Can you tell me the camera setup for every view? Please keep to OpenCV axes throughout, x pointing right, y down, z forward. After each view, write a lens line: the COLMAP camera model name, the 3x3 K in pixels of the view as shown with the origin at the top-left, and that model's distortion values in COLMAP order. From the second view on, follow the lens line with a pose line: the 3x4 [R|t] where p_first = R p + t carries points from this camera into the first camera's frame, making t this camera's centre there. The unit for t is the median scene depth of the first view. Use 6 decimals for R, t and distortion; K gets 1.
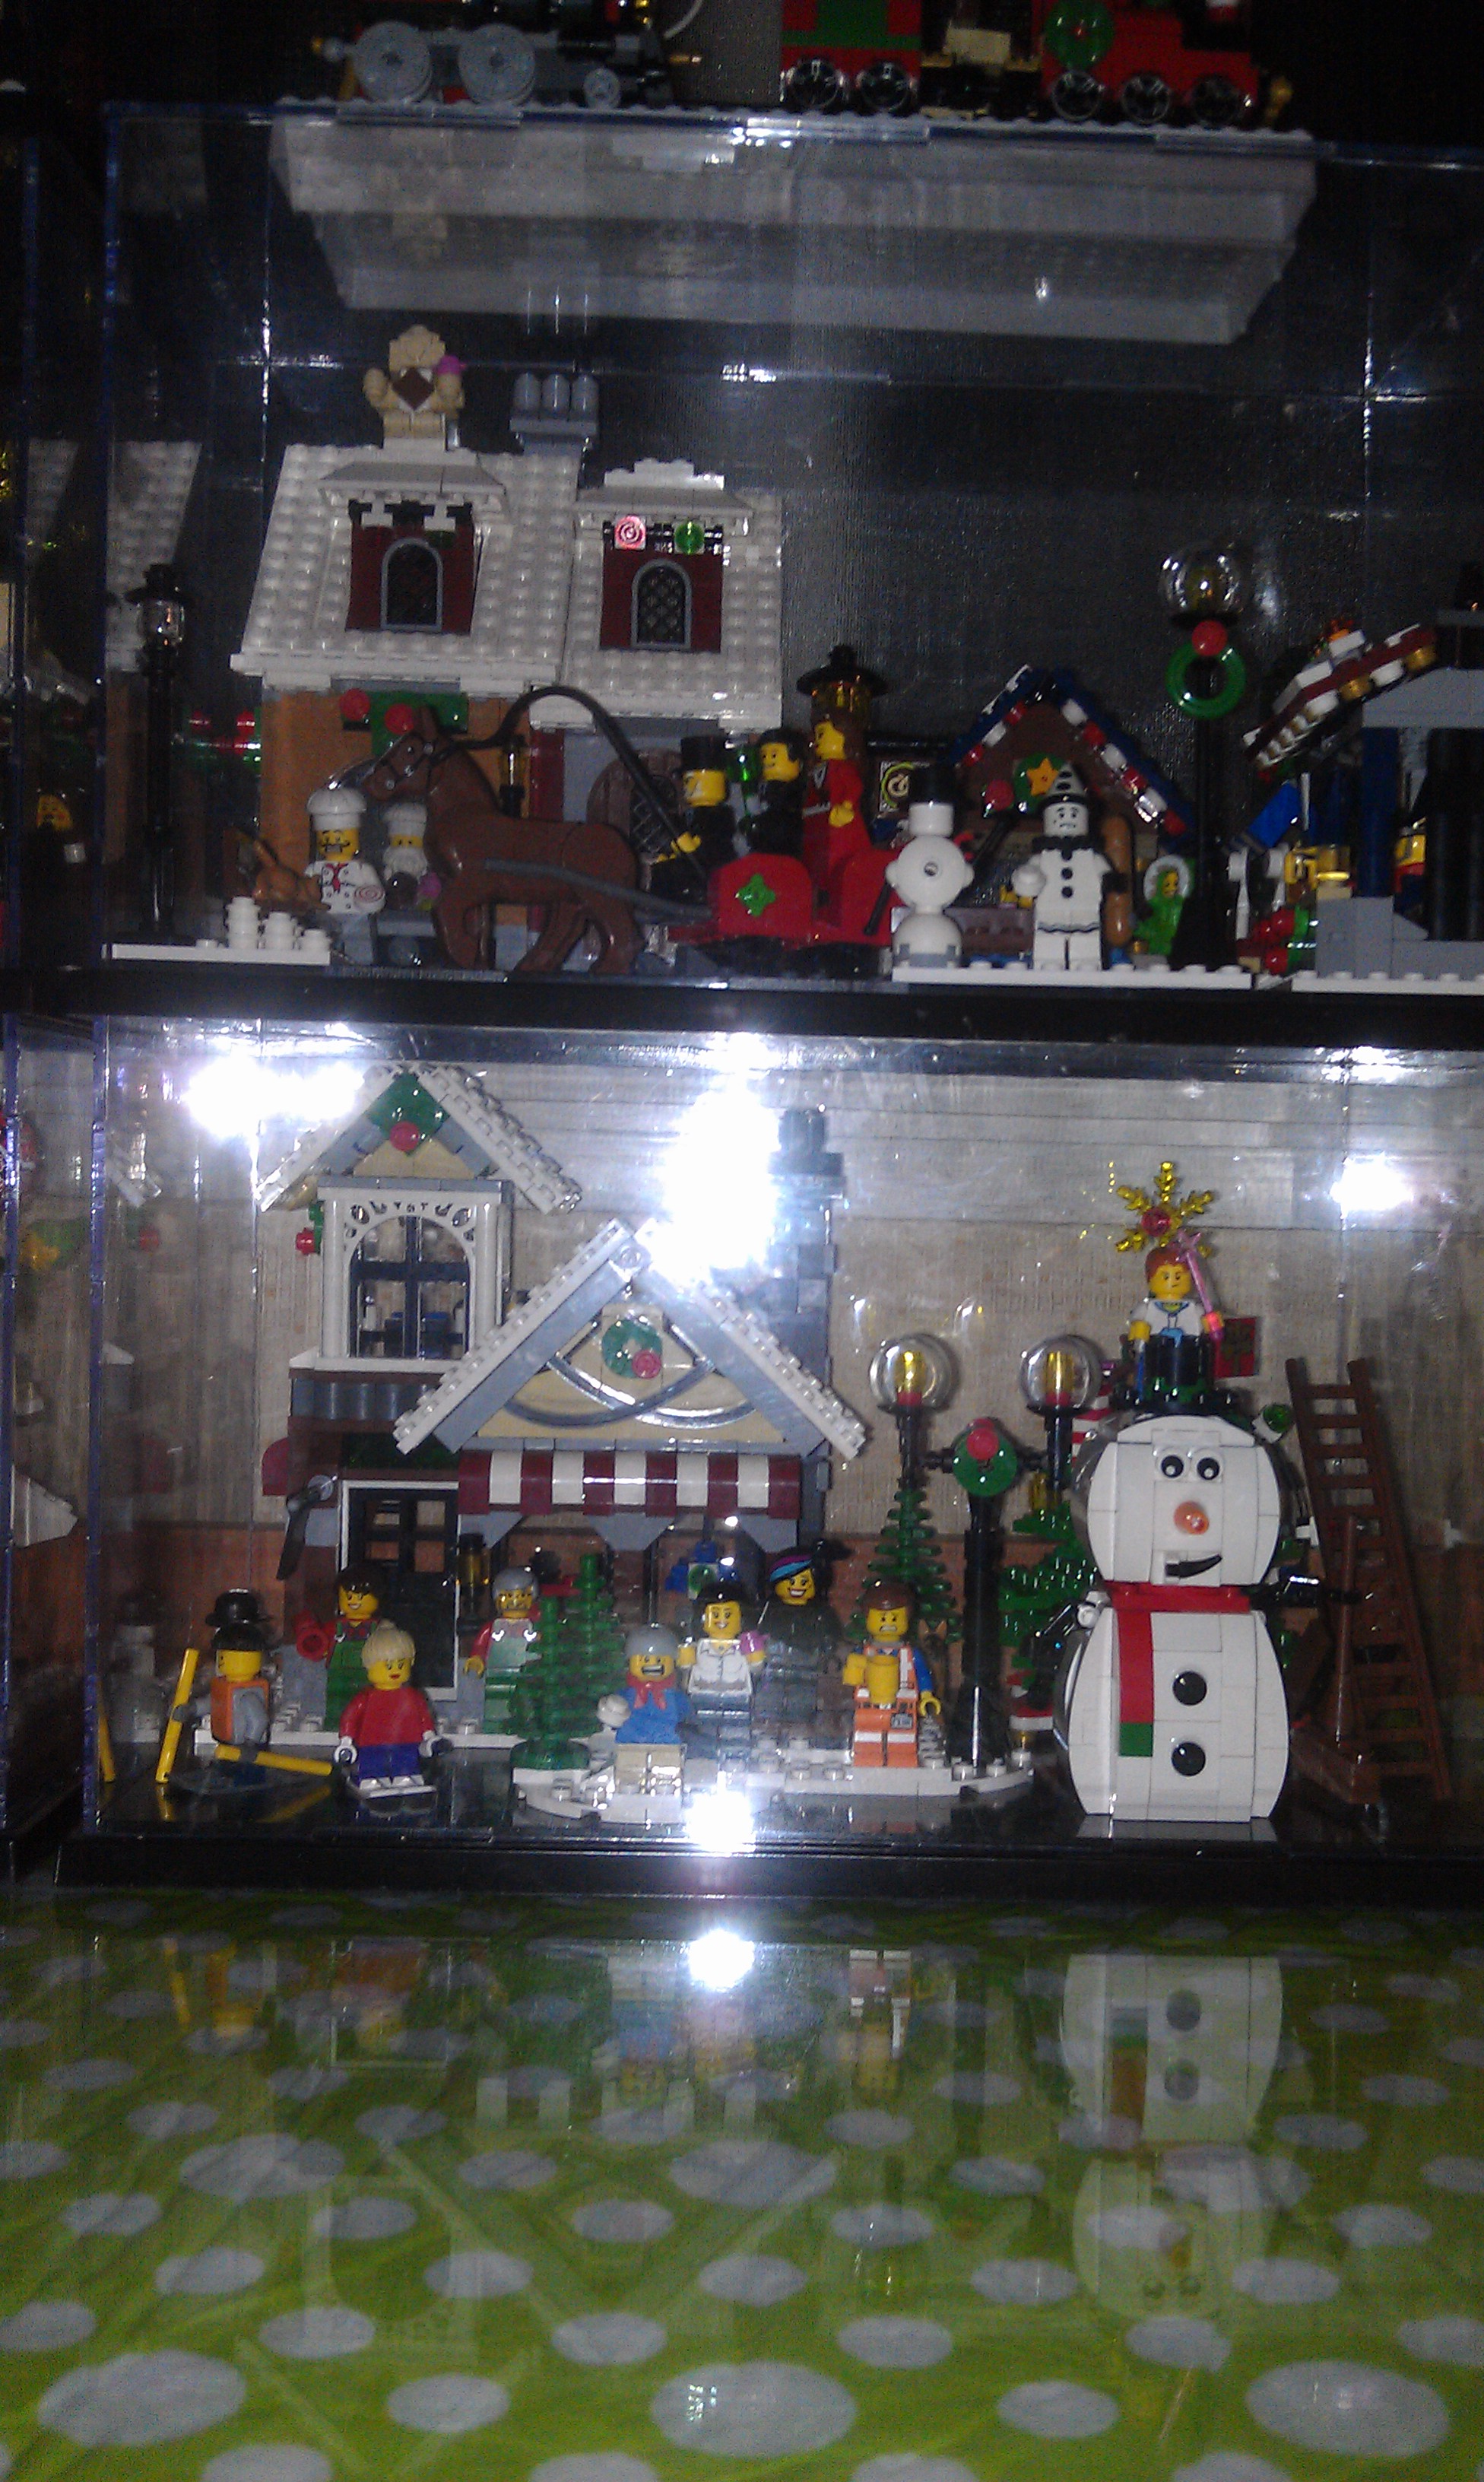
lens RADIAL K [[2473.9, 0, 870.2], [0, 2473.9, 1285.1], [0, 0, 1]] dist [0.123159, -0.455746]
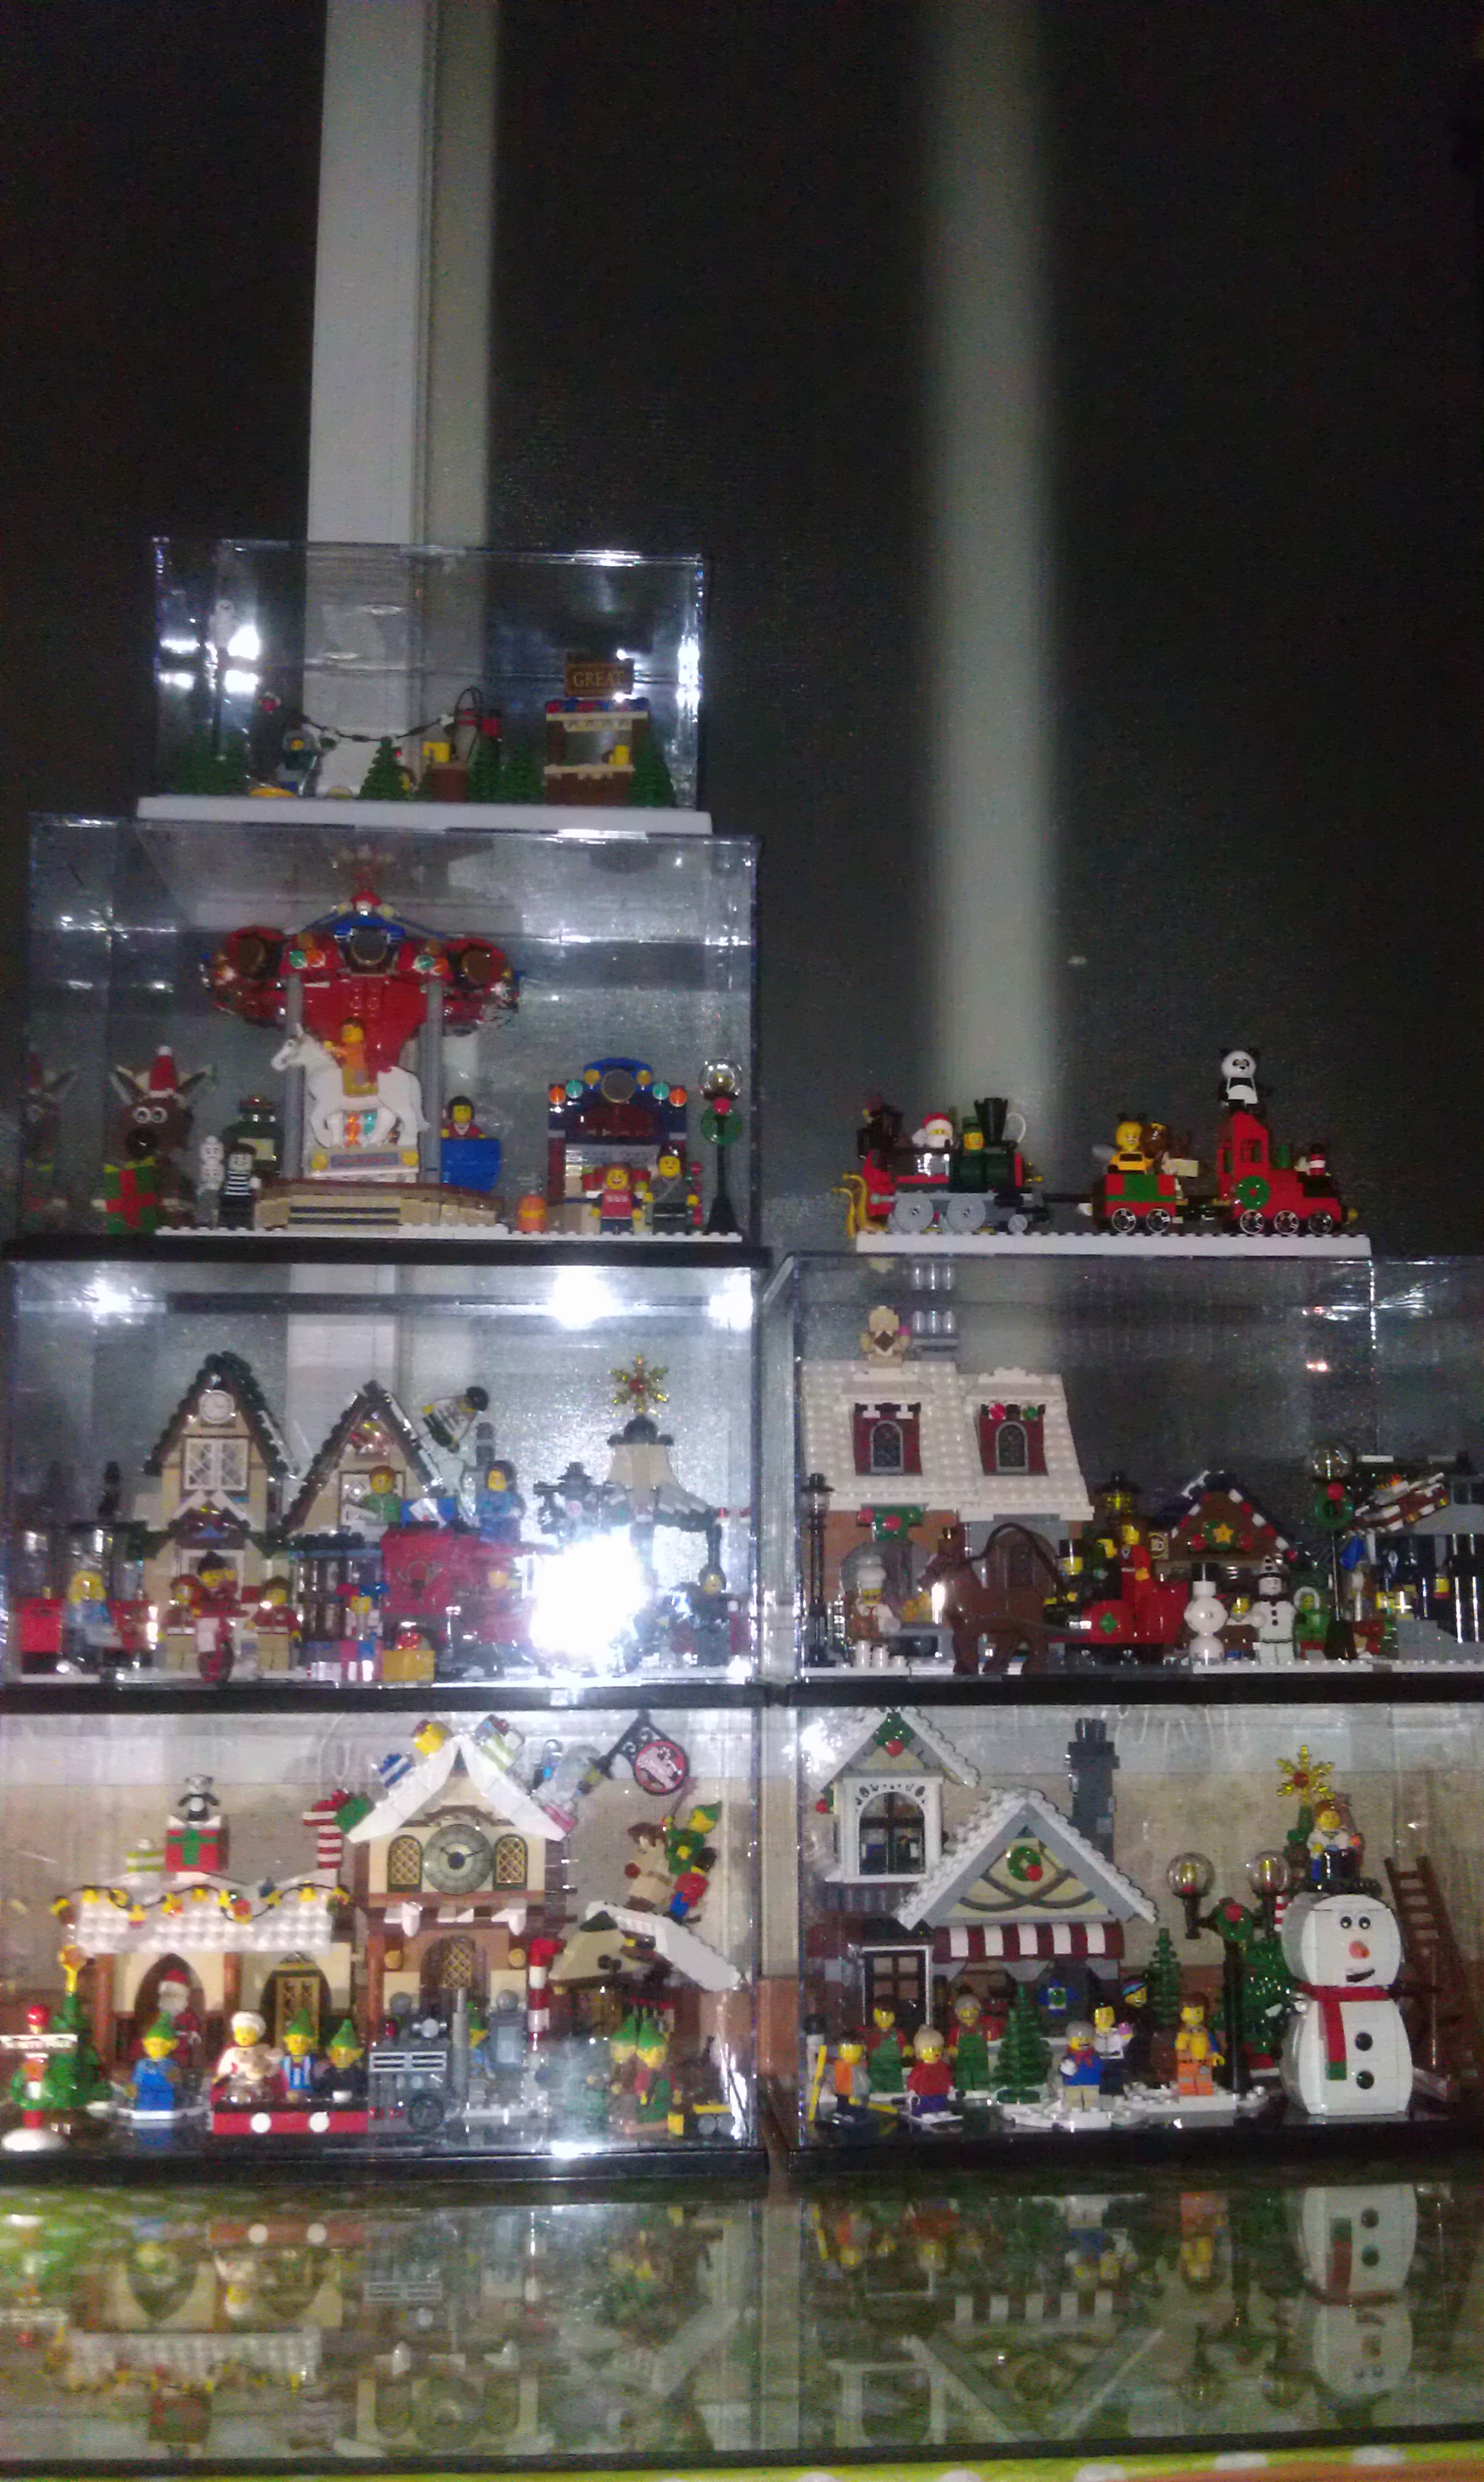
lens RADIAL K [[2473.9, 0, 870.2], [0, 2473.9, 1285.1], [0, 0, 1]] dist [0.123159, -0.455746]
pose [[0.996705, -0.022766, 0.077856, -0.360376], [0.035463, 0.985518, -0.165823, -0.099279], [-0.072953, 0.168037, 0.983077, -0.891373]]
